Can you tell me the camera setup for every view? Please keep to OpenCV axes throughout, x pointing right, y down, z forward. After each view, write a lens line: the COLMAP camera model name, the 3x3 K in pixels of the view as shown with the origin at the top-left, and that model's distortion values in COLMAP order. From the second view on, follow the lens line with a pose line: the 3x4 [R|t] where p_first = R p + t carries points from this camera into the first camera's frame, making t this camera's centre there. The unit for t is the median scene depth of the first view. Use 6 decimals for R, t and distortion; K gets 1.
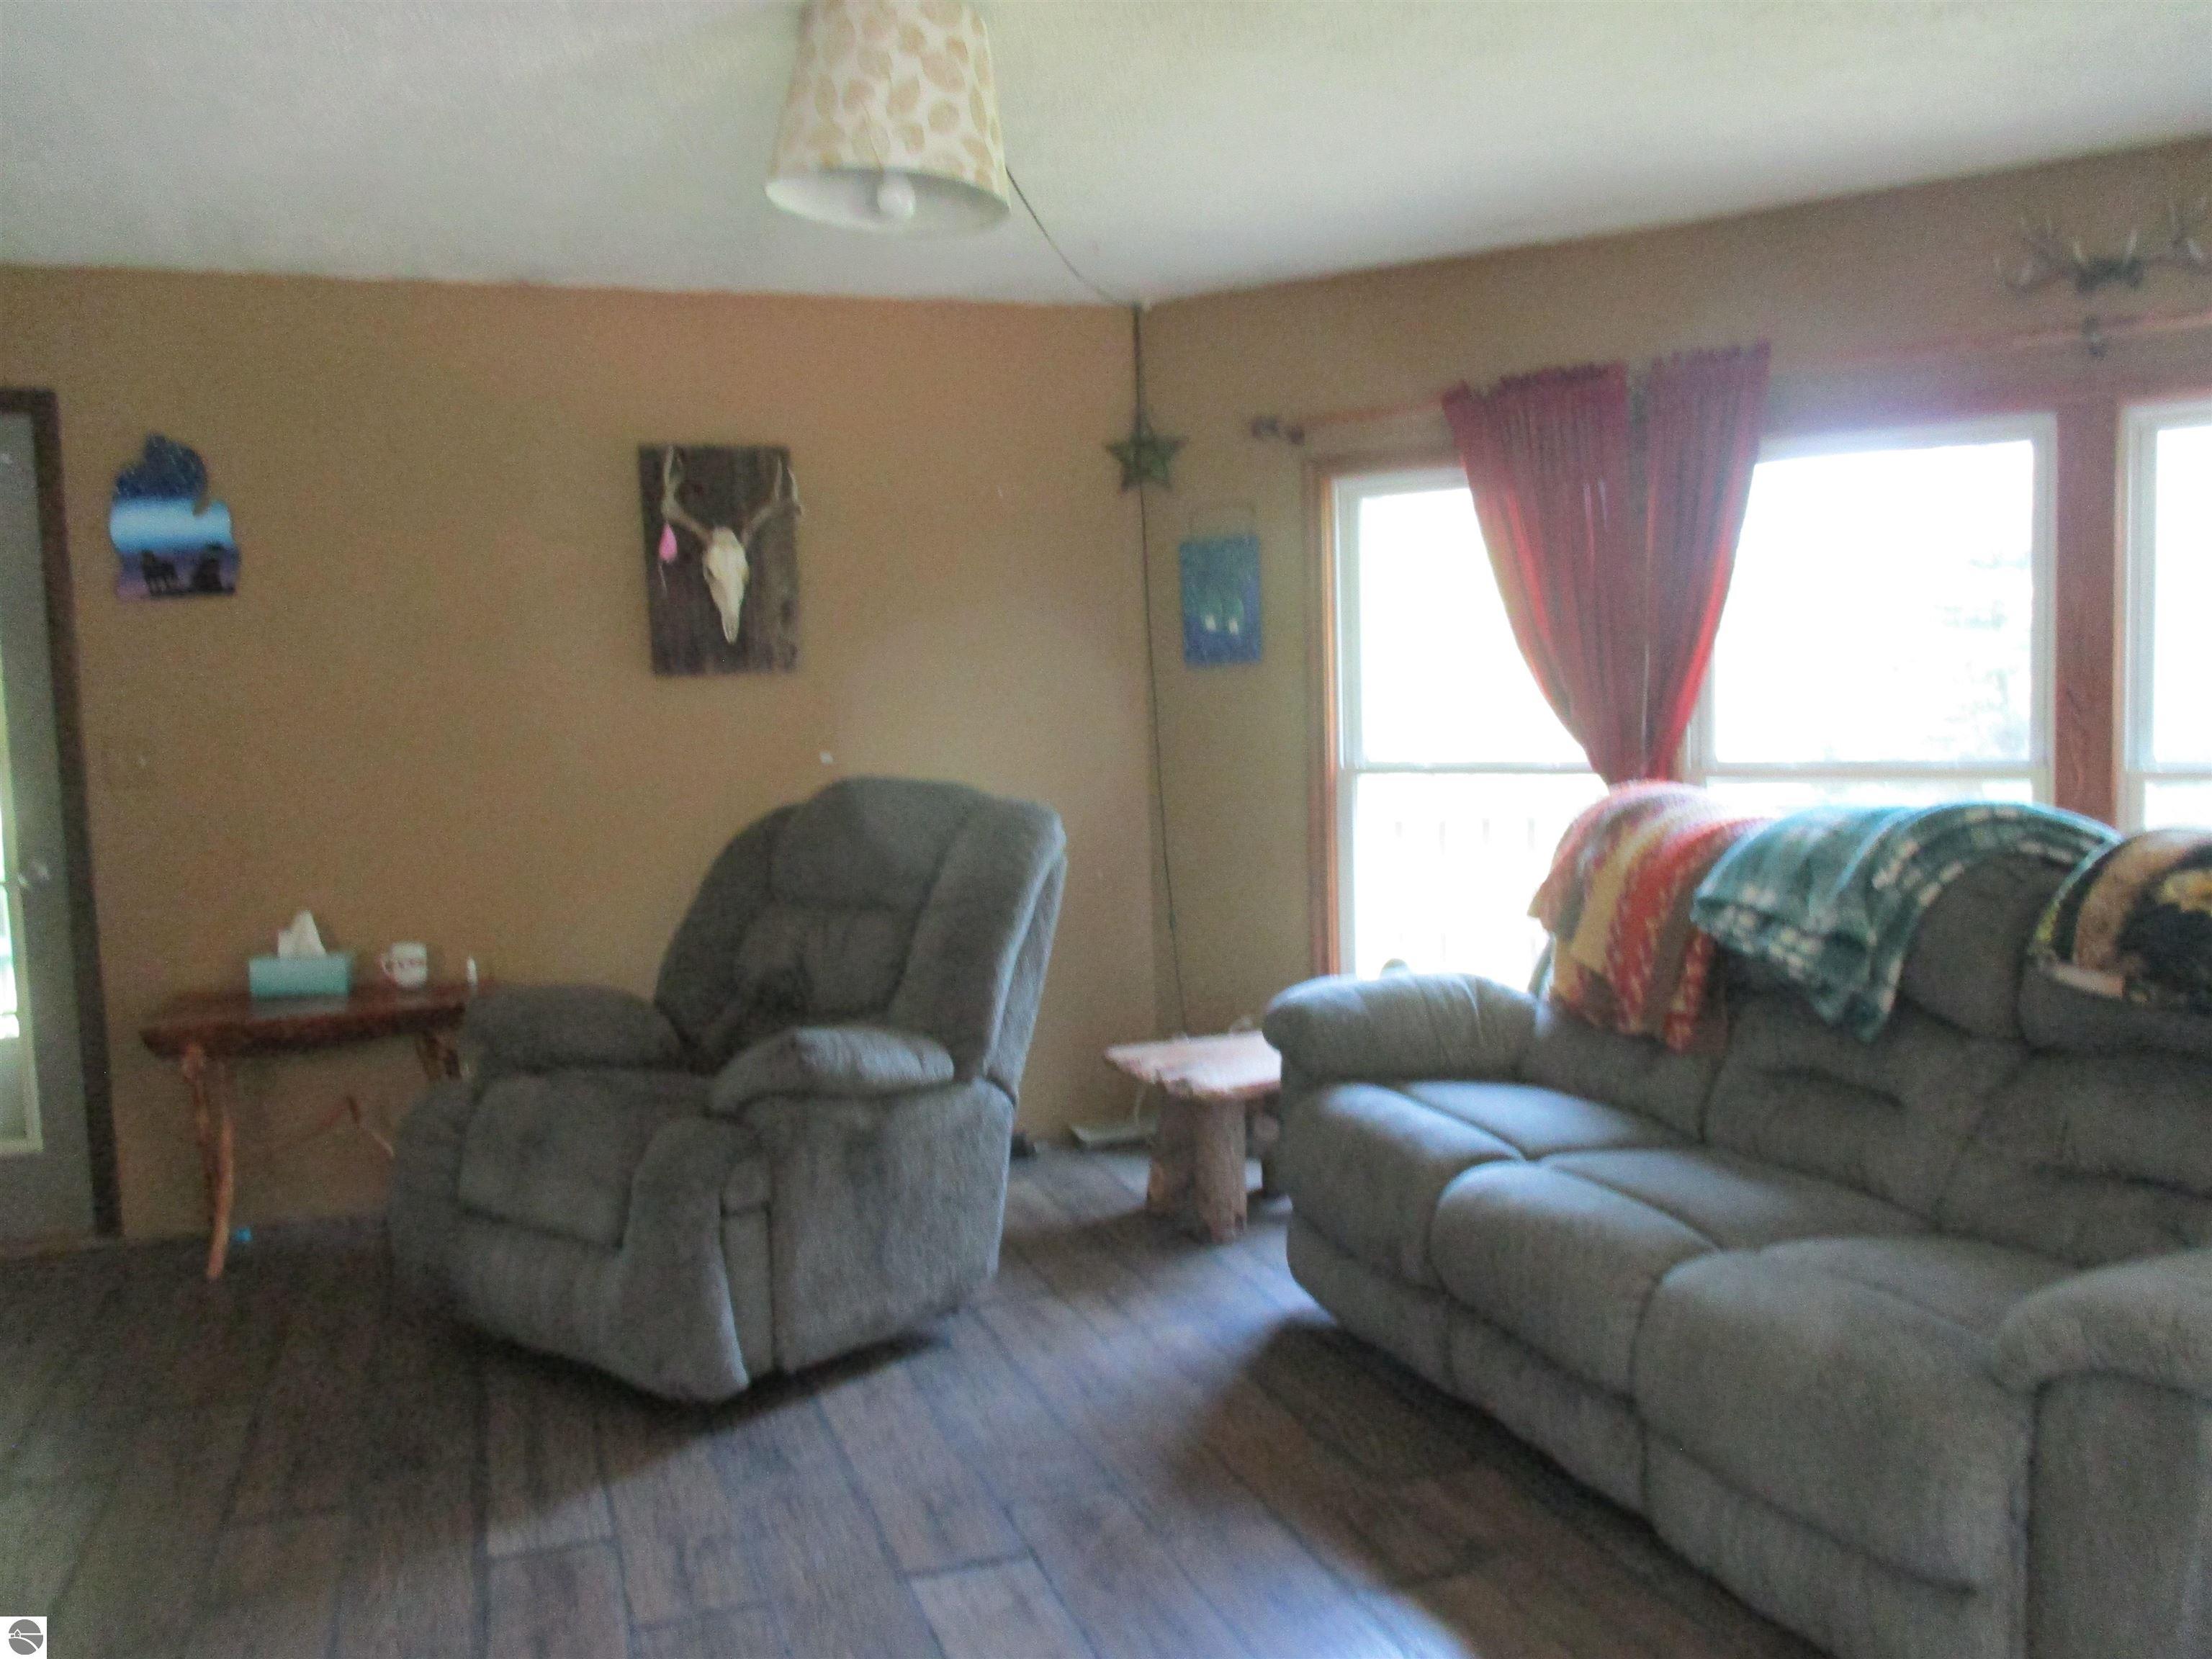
lens RADIAL K [[1889.5, 0, 1106.0], [0, 1889.5, 829.5], [0, 0, 1]] dist [-0.079798, -0.011886]
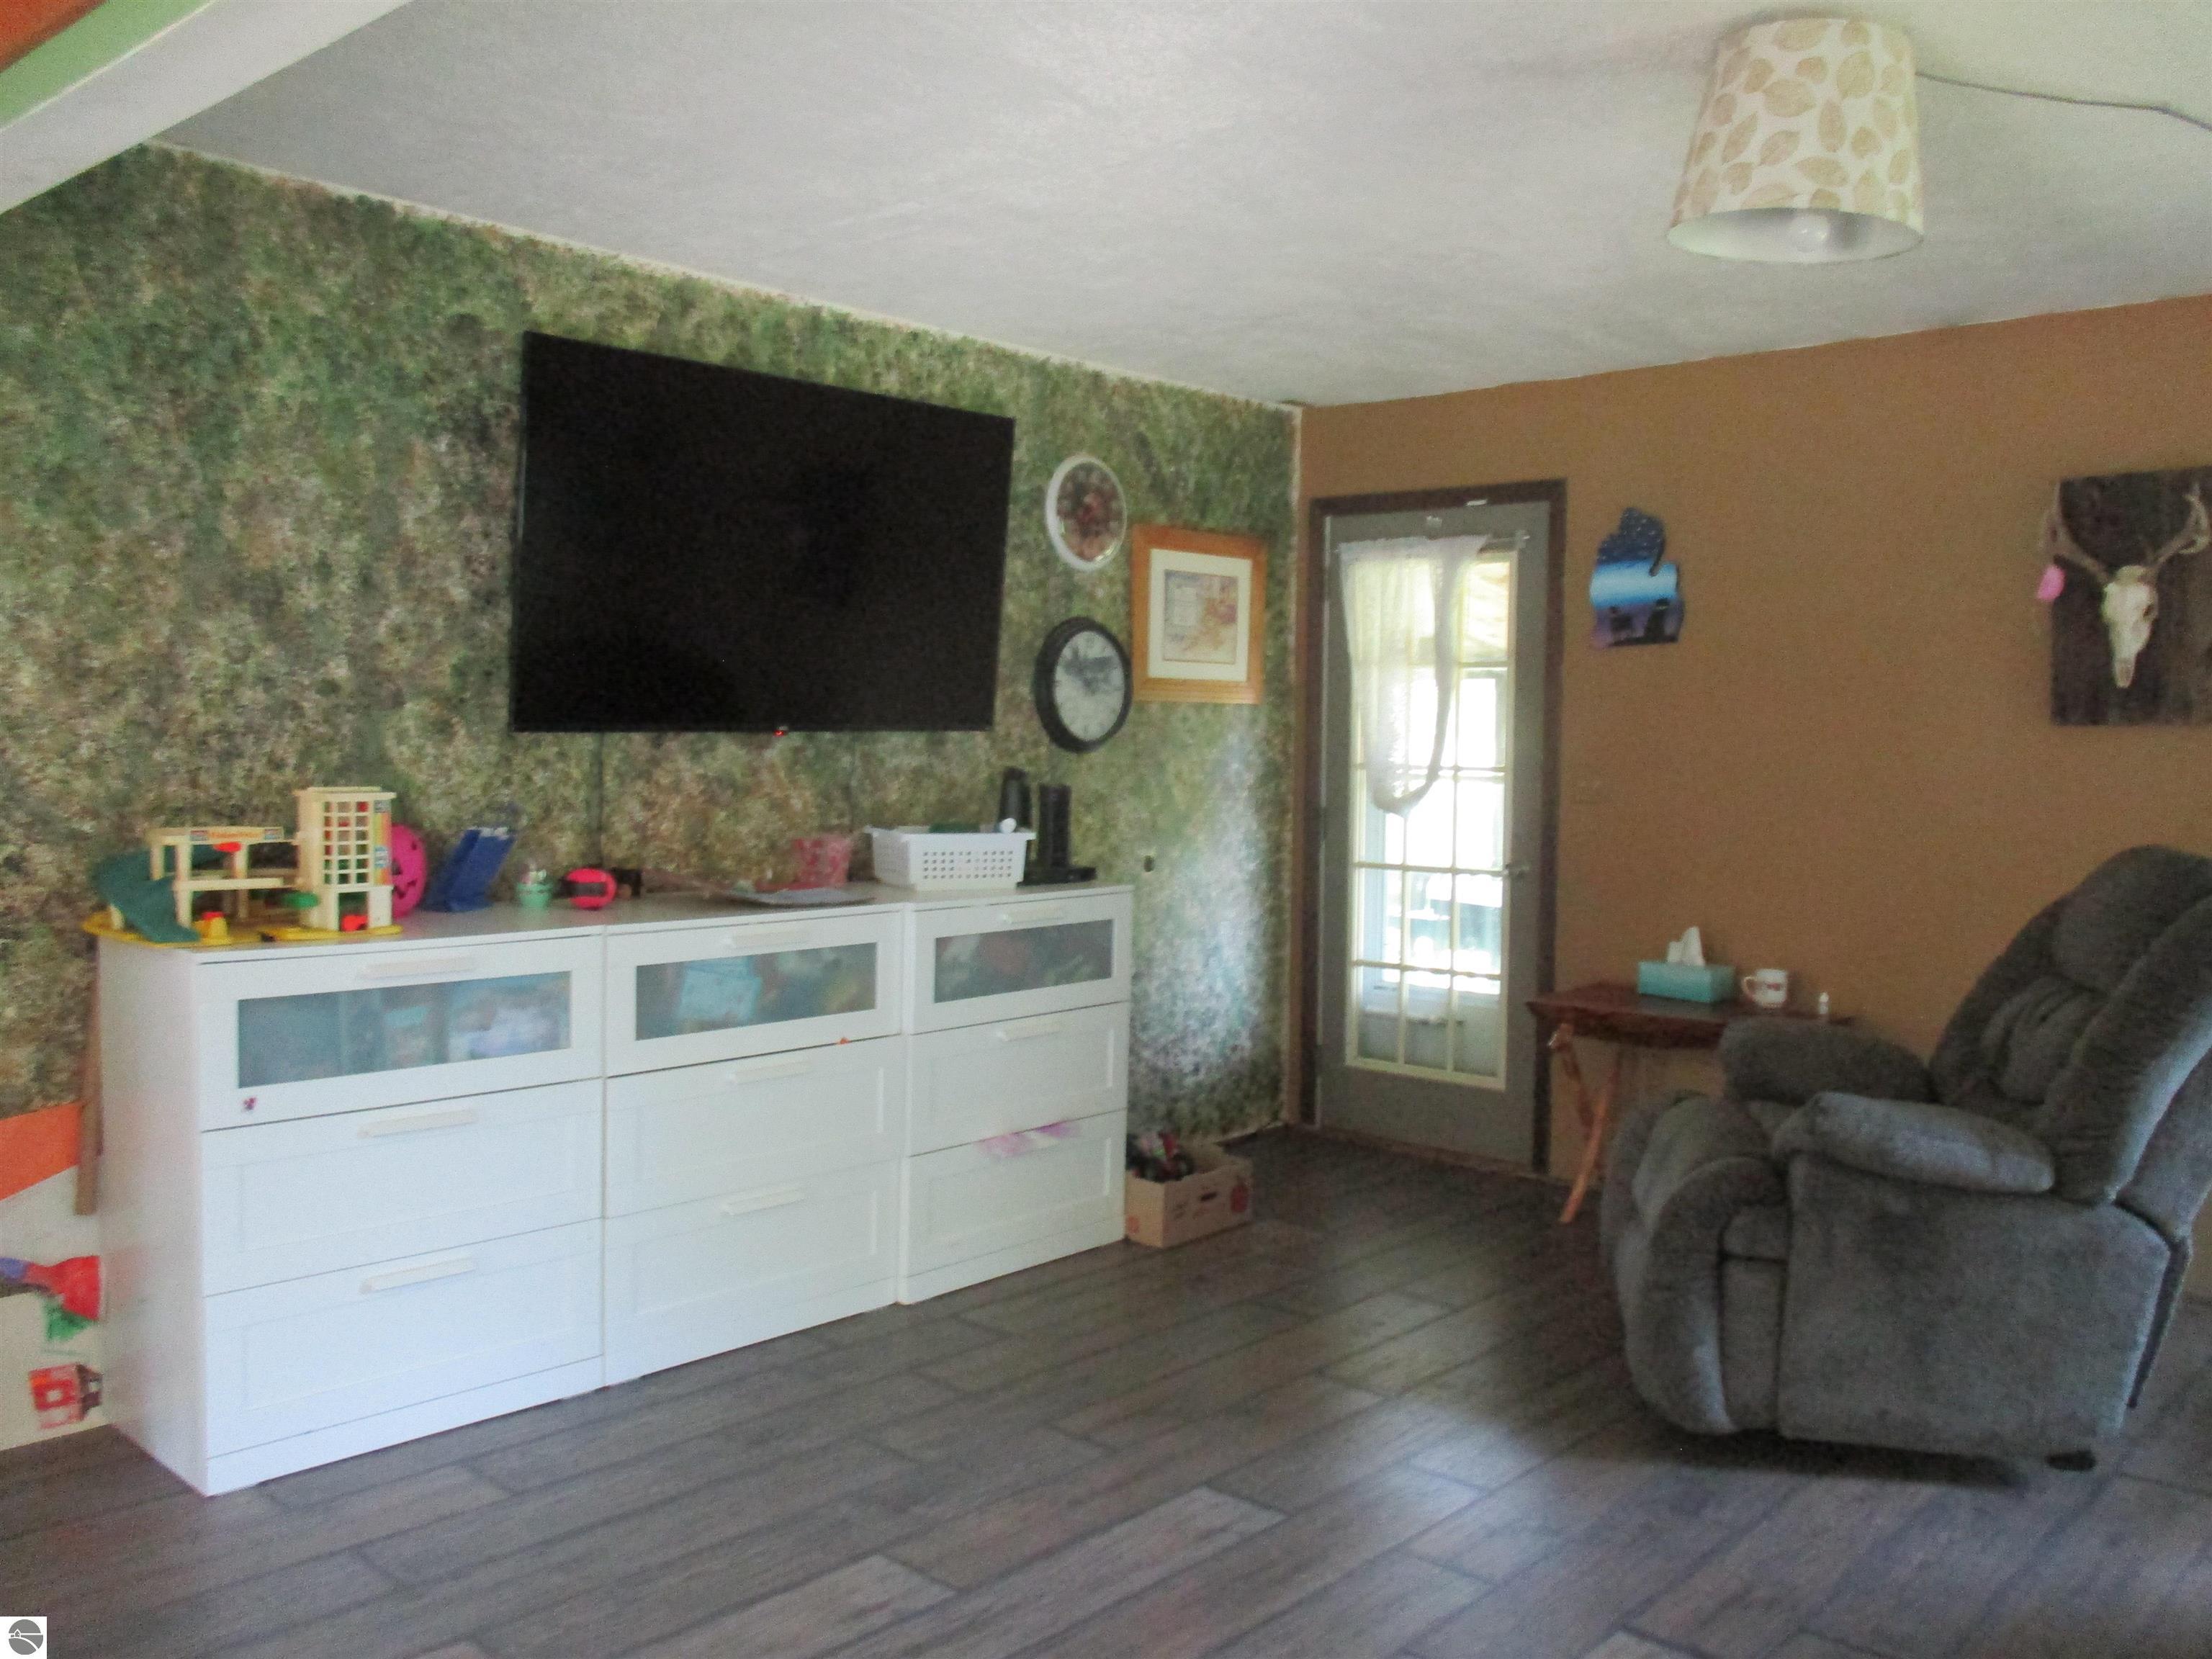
lens RADIAL K [[1889.5, 0, 1106.0], [0, 1889.5, 829.5], [0, 0, 1]] dist [-0.079798, -0.011886]
pose [[0.396440, 0.069127, -0.915454, 0.471816], [-0.082196, 0.995829, 0.039600, -0.030186], [0.914374, 0.059548, 0.400469, 0.230795]]
